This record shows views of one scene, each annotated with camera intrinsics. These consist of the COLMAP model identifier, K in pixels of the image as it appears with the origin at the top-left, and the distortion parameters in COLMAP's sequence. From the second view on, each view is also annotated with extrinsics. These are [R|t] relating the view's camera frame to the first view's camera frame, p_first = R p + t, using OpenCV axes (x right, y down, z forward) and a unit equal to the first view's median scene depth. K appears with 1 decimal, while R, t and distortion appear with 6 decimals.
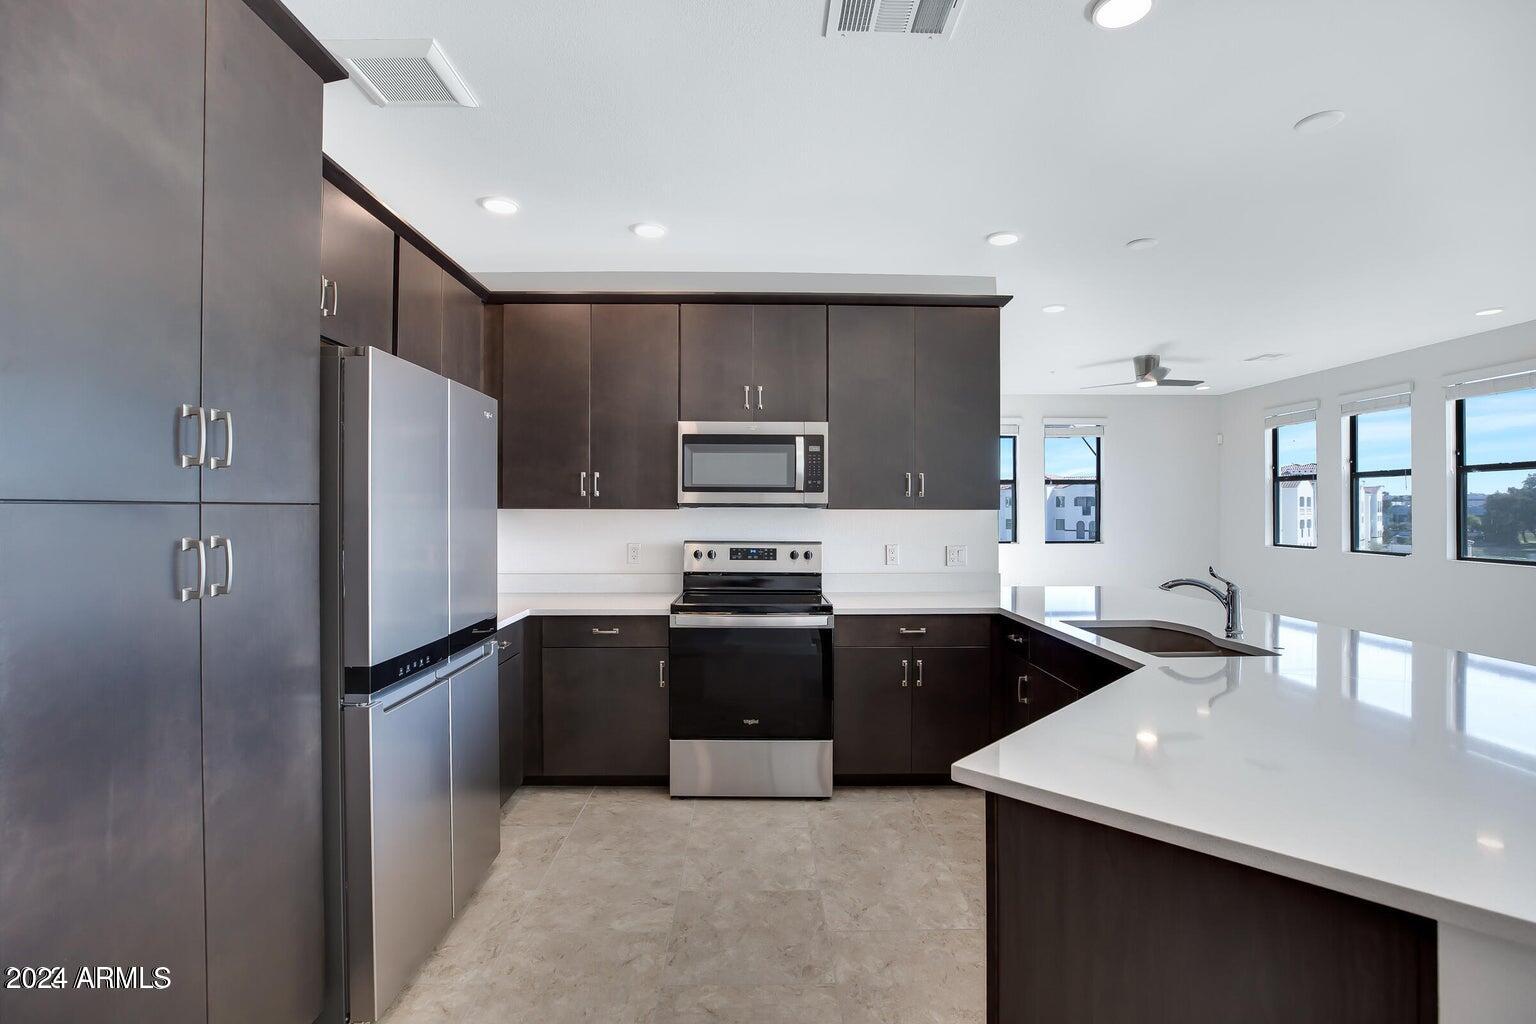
lens RADIAL K [[711.4, 0, 767.2], [0, 711.4, 508.6], [0, 0, 1]] dist [-0.038238, 0.011995]
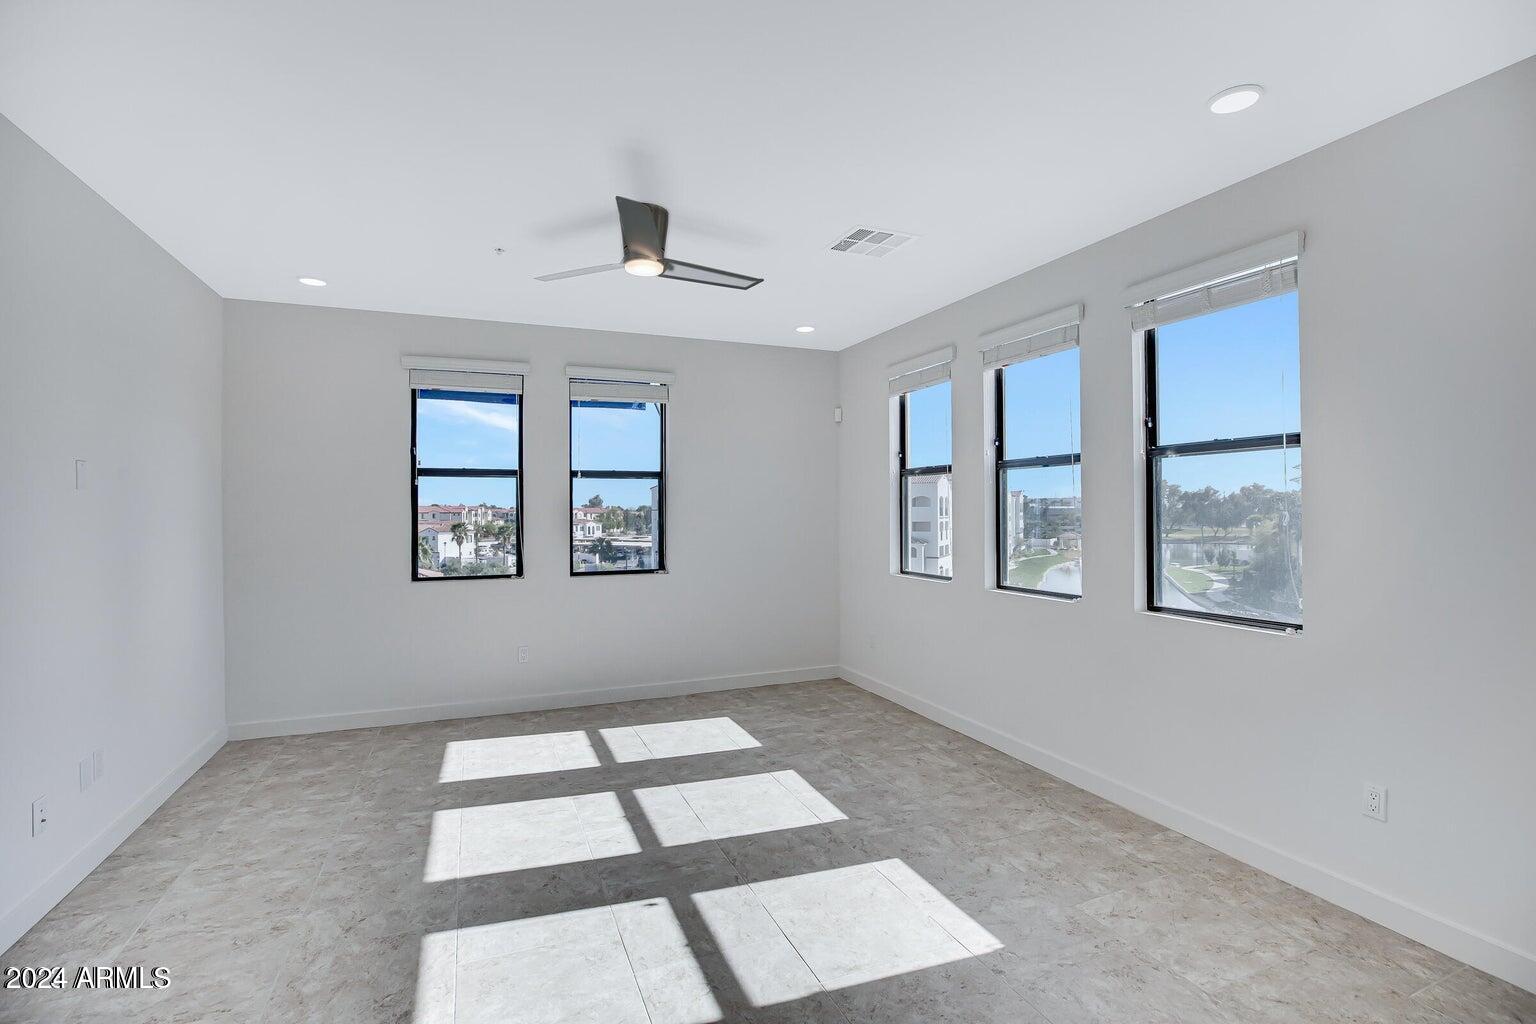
lens RADIAL K [[711.4, 0, 767.2], [0, 711.4, 508.6], [0, 0, 1]] dist [-0.038238, 0.011995]
pose [[0.929546, -0.001931, 0.368701, 0.756212], [0.002761, 0.999995, -0.001724, -0.015377], [-0.368696, 0.002620, 0.929546, 0.889100]]
